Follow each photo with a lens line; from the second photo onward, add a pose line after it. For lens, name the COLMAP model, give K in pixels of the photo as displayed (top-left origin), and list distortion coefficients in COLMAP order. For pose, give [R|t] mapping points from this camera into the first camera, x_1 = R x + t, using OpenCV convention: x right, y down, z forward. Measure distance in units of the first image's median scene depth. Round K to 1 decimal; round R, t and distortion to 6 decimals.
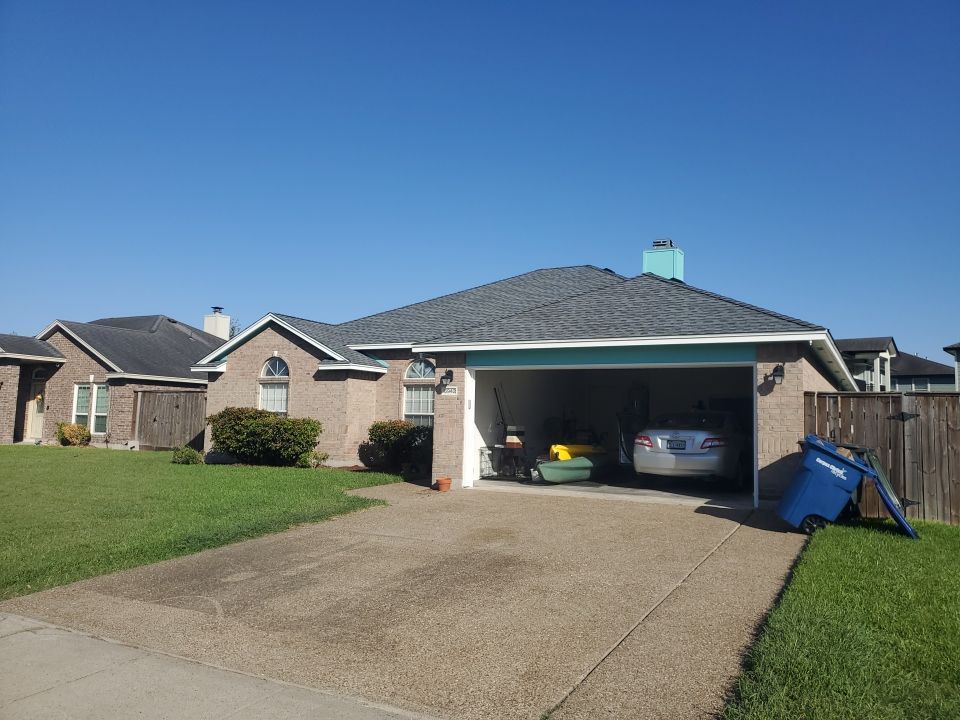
lens RADIAL K [[744.7, 0, 472.5], [0, 744.7, 364.2], [0, 0, 1]] dist [0.056634, -0.070615]
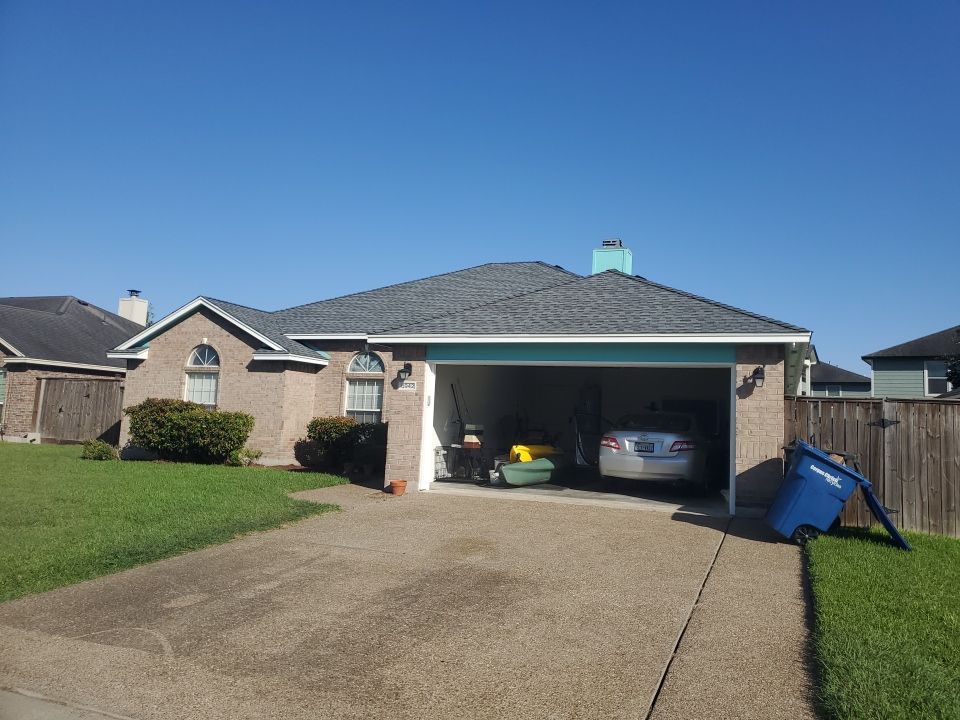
lens RADIAL K [[741.2, 0, 484.5], [0, 741.2, 352.2], [0, 0, 1]] dist [0.053751, -0.051705]
pose [[0.992220, 0.030206, 0.120780, -0.048399], [-0.028630, 0.999481, -0.014759, 0.004999], [-0.121163, 0.011186, 0.992570, 0.069914]]
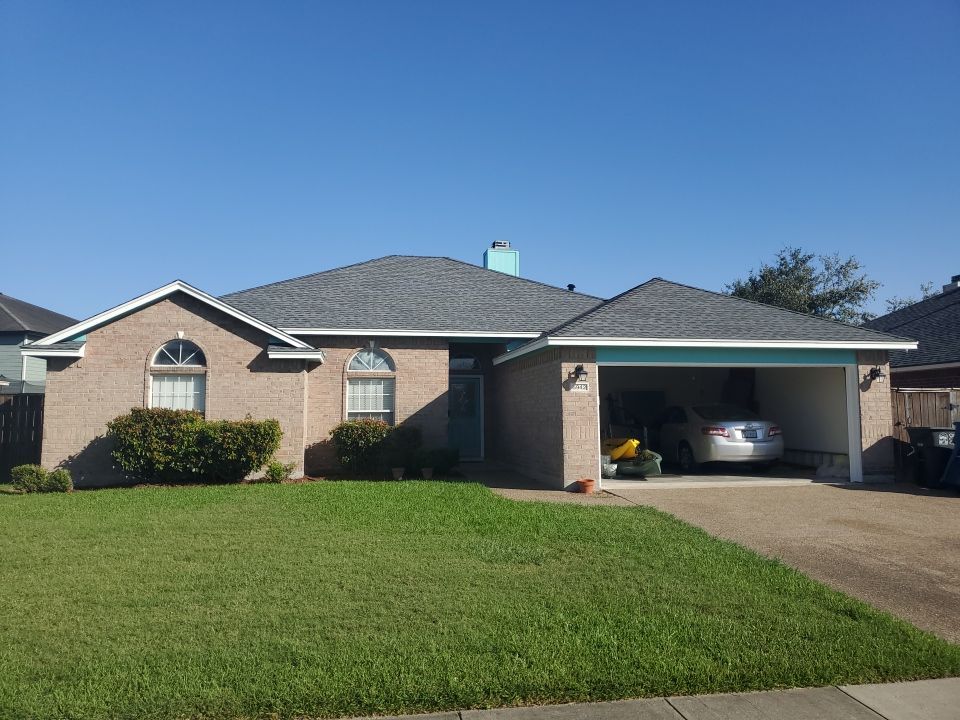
lens RADIAL K [[741.2, 0, 477.1], [0, 741.2, 353.0], [0, 0, 1]] dist [0.053751, -0.051705]
pose [[0.791152, 0.025467, 0.611089, -0.718108], [-0.025828, 0.999633, -0.008221, 0.003608], [-0.611074, -0.009279, 0.791519, 0.331516]]
